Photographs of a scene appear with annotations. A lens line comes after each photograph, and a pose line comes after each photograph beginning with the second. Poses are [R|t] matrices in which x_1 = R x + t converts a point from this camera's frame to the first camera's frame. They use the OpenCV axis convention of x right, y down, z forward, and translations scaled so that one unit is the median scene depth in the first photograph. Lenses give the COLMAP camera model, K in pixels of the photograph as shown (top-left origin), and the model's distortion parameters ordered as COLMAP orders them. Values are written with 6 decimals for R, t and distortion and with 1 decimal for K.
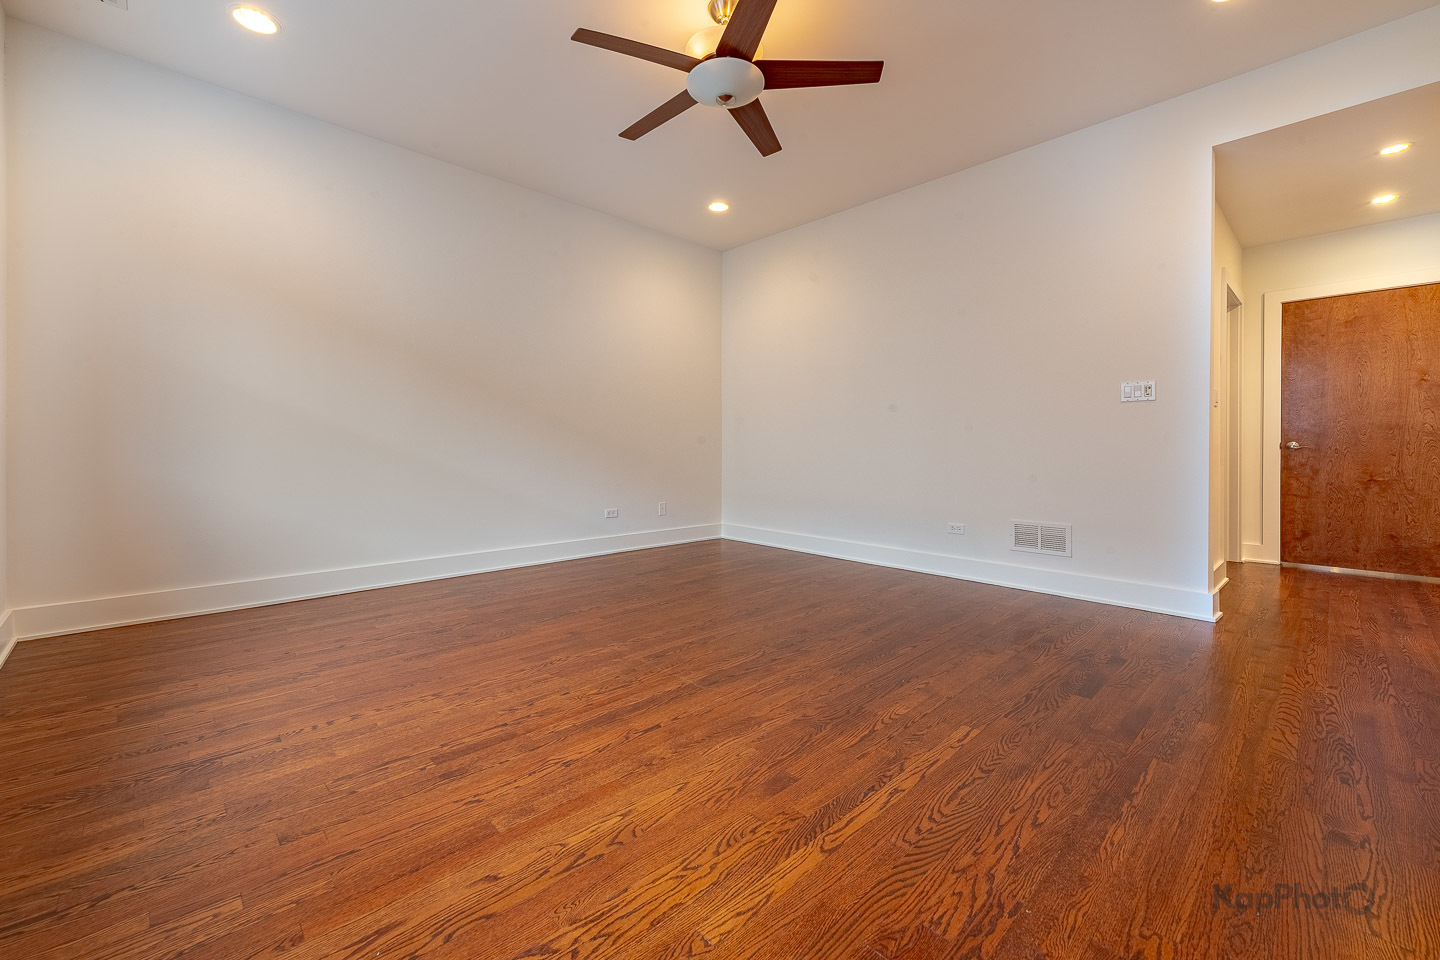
lens RADIAL K [[586.4, 0, 697.3], [0, 586.4, 462.6], [0, 0, 1]] dist [0.006311, -0.000291]
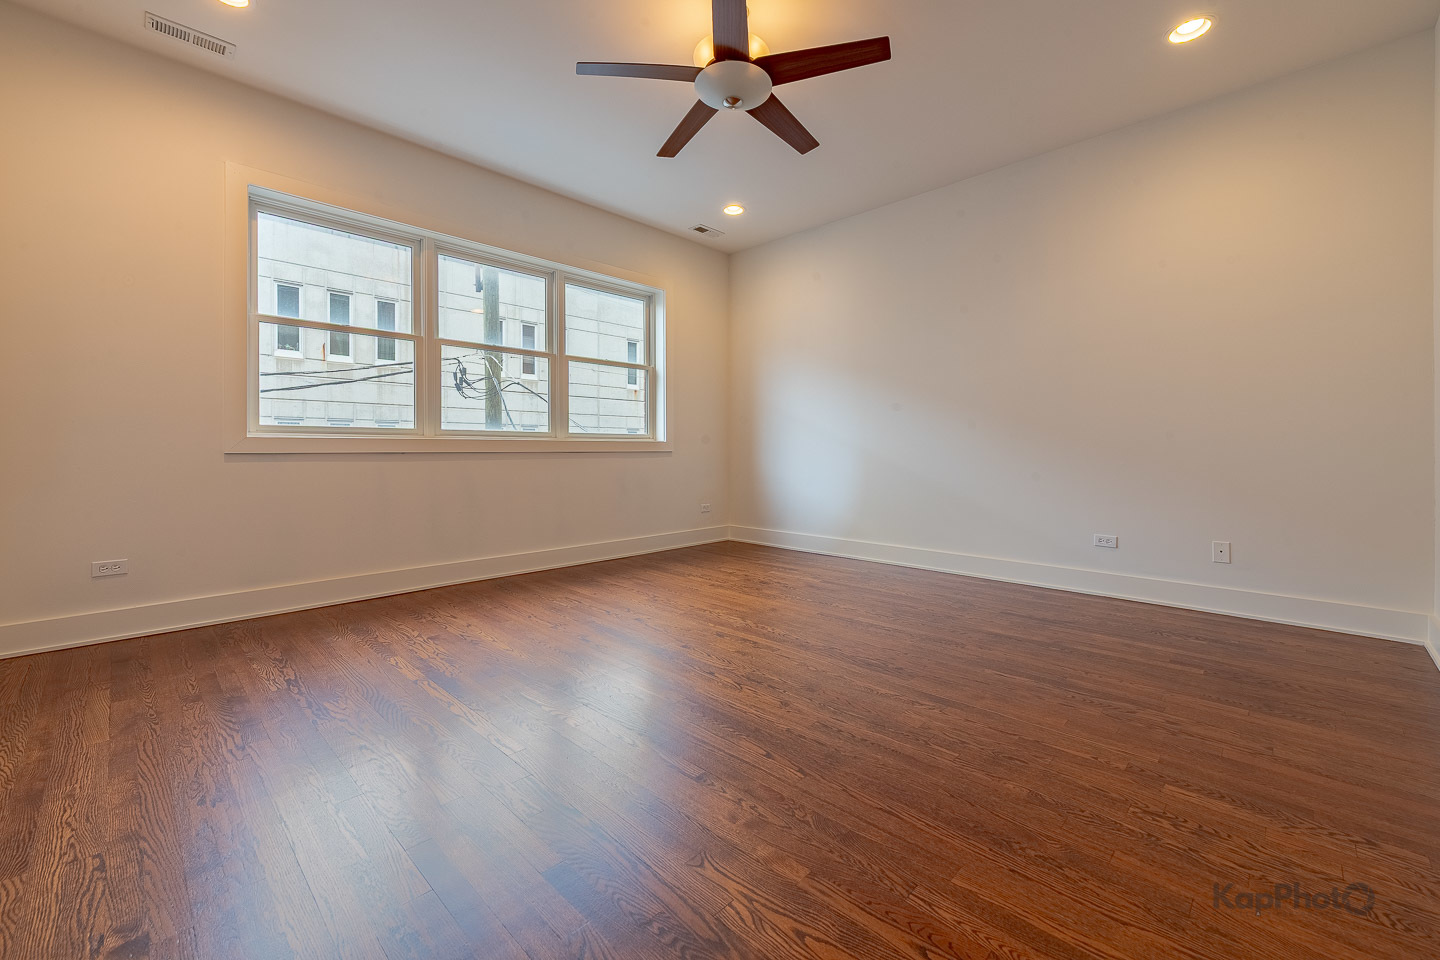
lens RADIAL K [[578.8, 0, 746.4], [0, 578.8, 474.1], [0, 0, 1]] dist [0.006048, -0.000277]
pose [[0.081873, 0.045098, -0.995622, 1.047121], [-0.030013, 0.998634, 0.042766, -0.030338], [0.996191, 0.026380, 0.083115, 0.956644]]
